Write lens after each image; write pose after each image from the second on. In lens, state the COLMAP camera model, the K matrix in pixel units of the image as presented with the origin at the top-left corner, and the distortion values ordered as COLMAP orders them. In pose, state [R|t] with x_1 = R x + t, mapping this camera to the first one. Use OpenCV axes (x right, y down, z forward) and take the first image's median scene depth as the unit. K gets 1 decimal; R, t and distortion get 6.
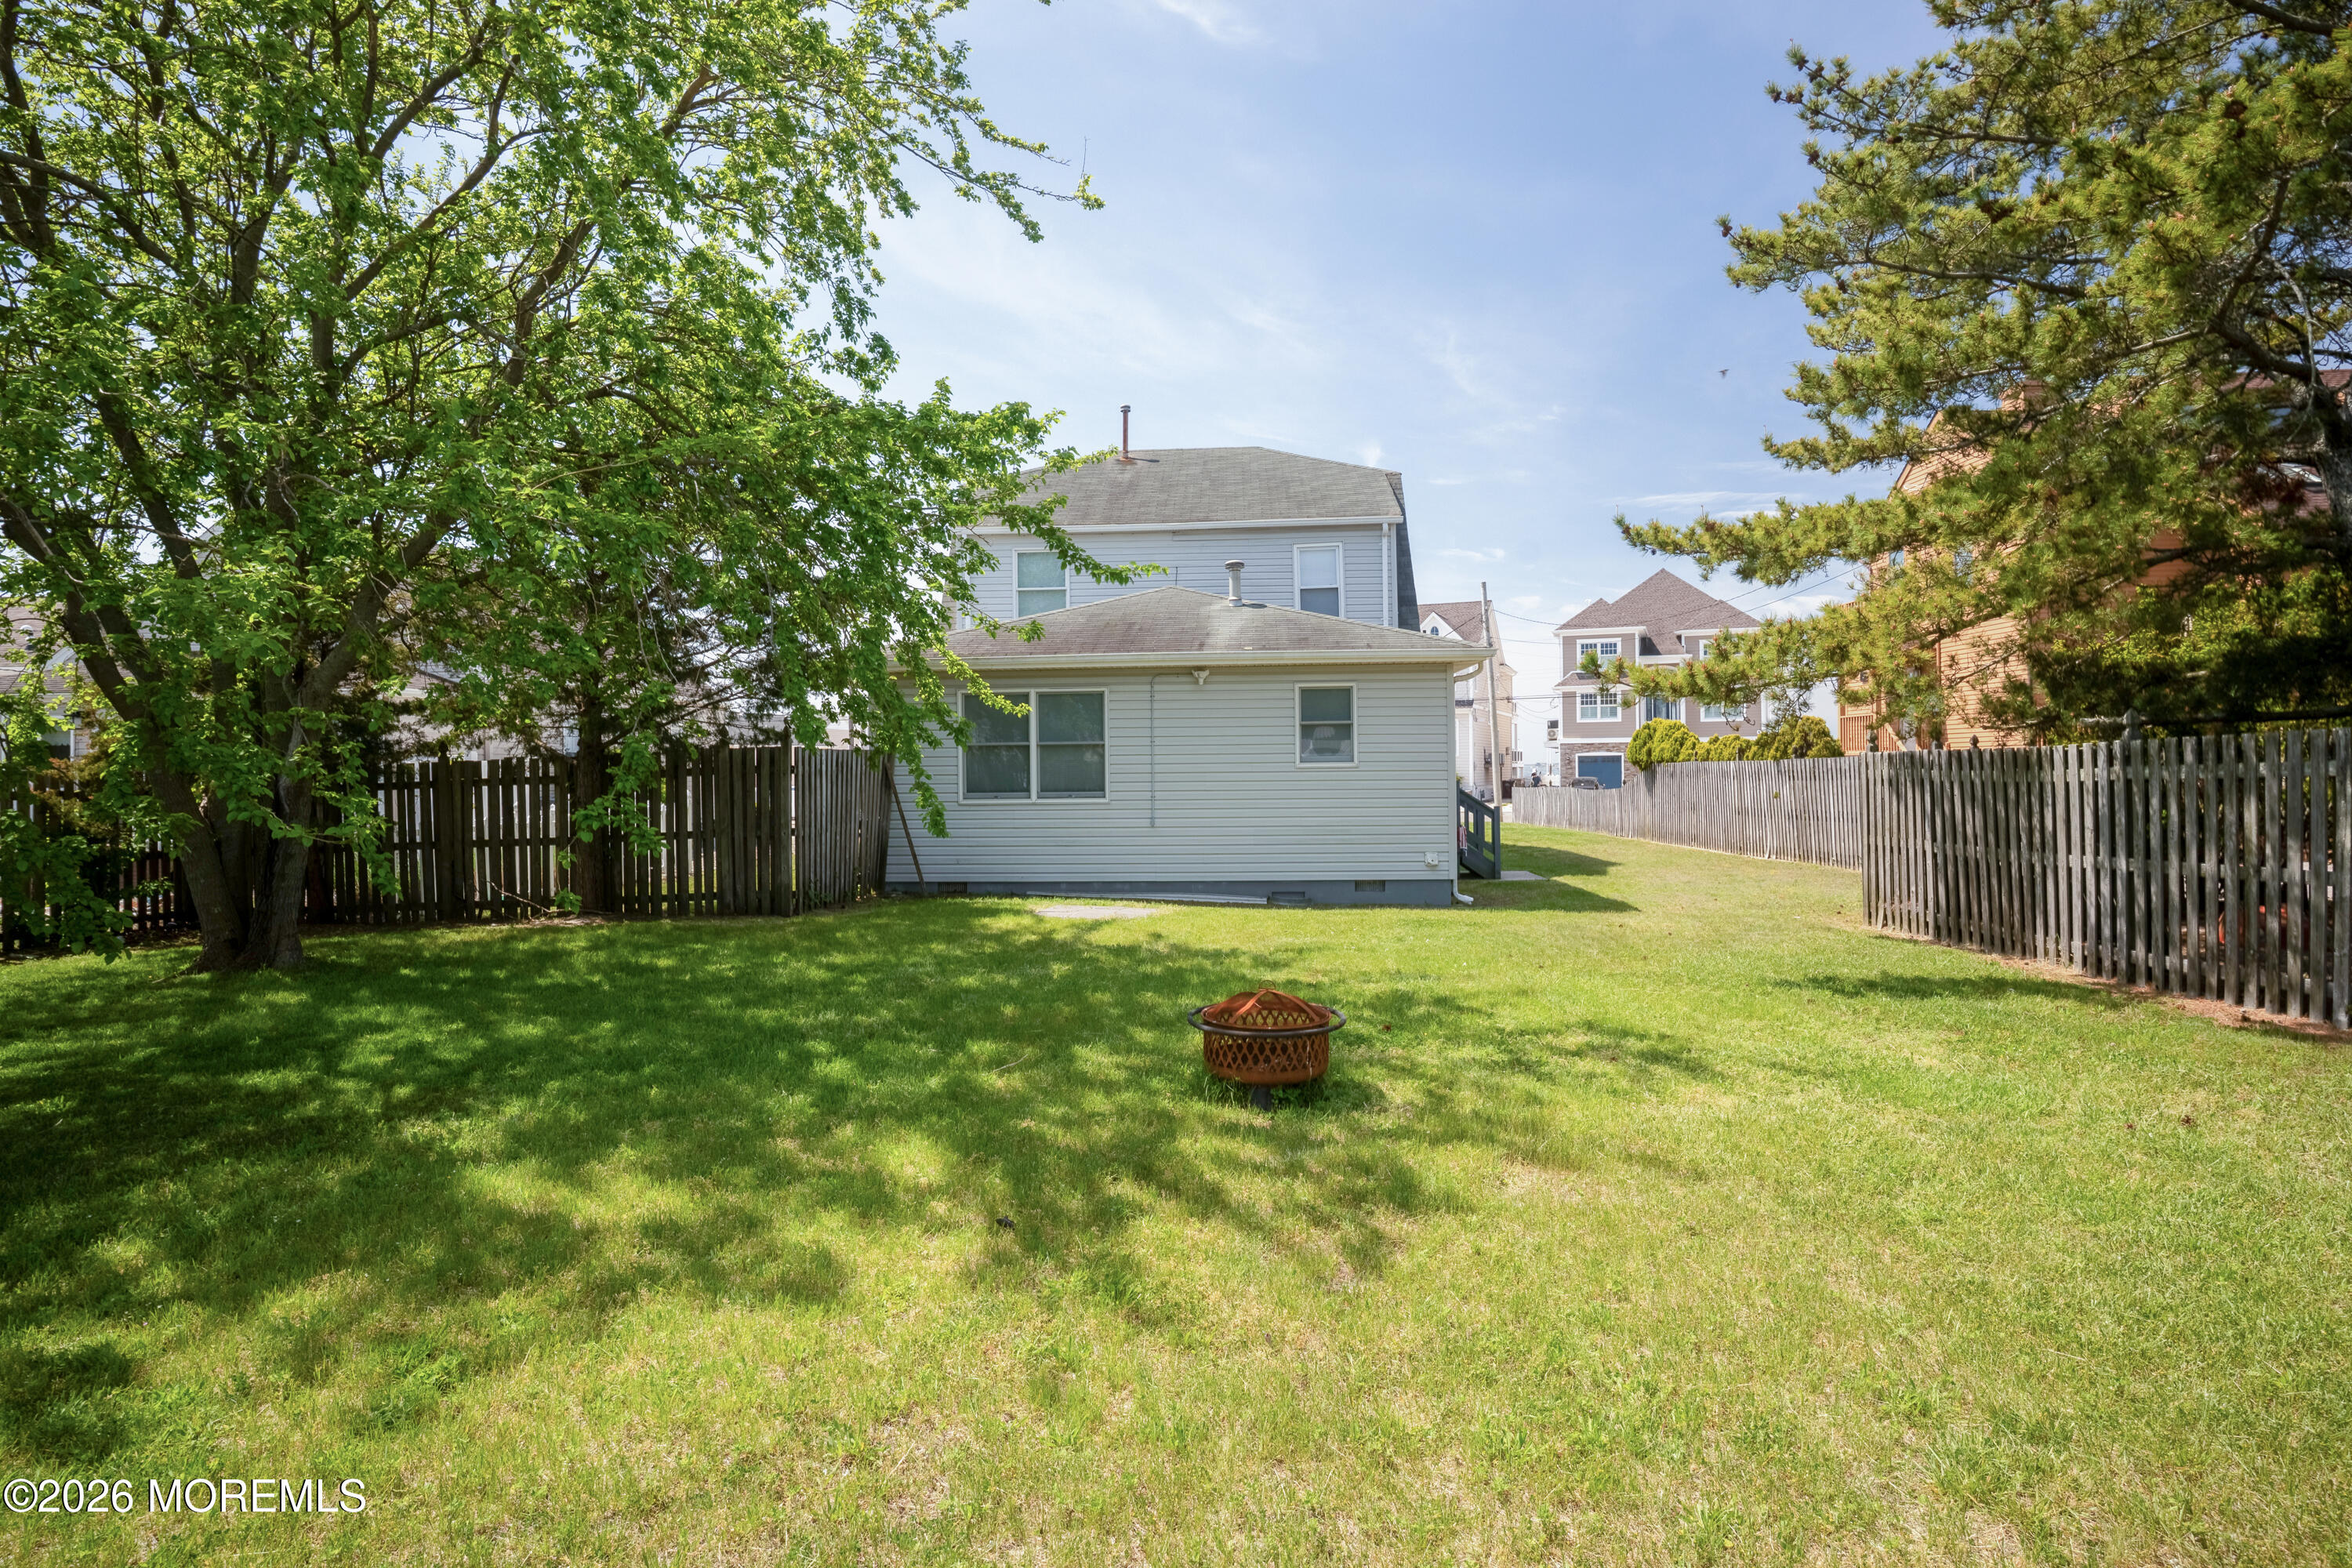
lens RADIAL K [[1225.1, 0, 1176.0], [0, 1225.1, 784.0], [0, 0, 1]] dist [-0.067436, 0.040866]
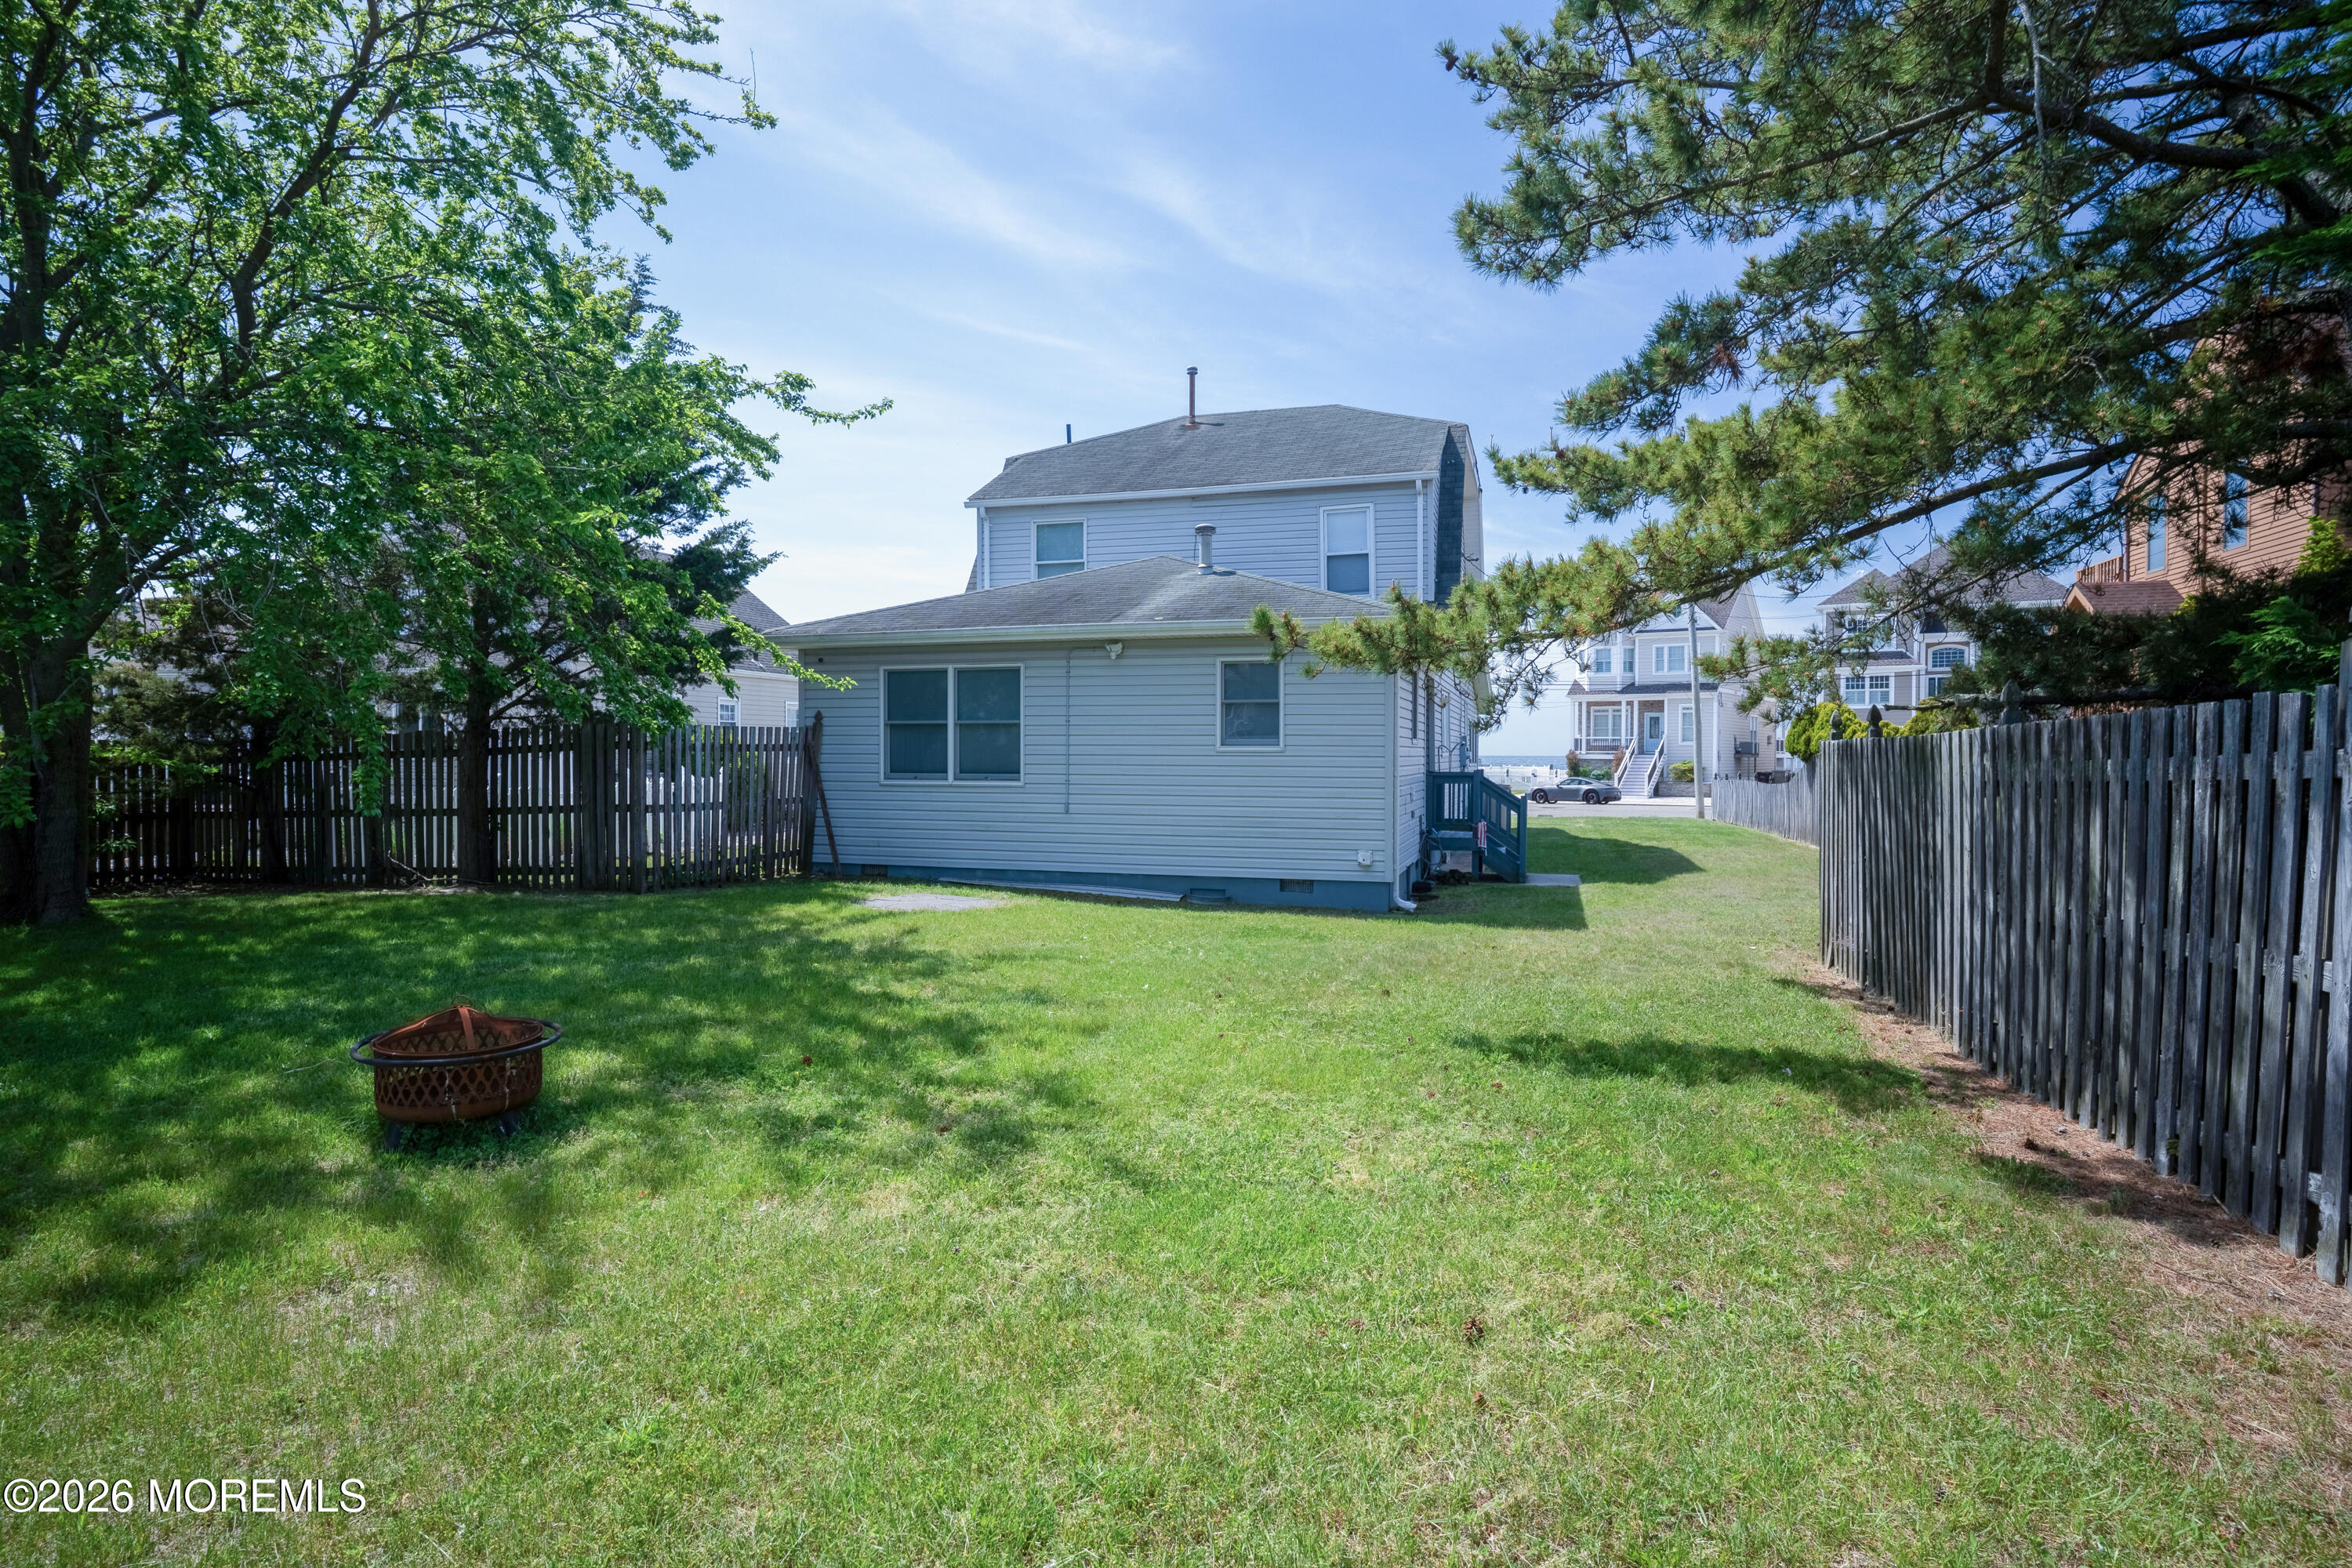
lens RADIAL K [[1225.1, 0, 1176.0], [0, 1225.1, 784.0], [0, 0, 1]] dist [-0.067436, 0.040866]
pose [[0.973018, 0.020836, -0.229785, 0.273681], [-0.017459, 0.999708, 0.016717, -0.003952], [0.230066, -0.012254, 0.973098, 0.116809]]
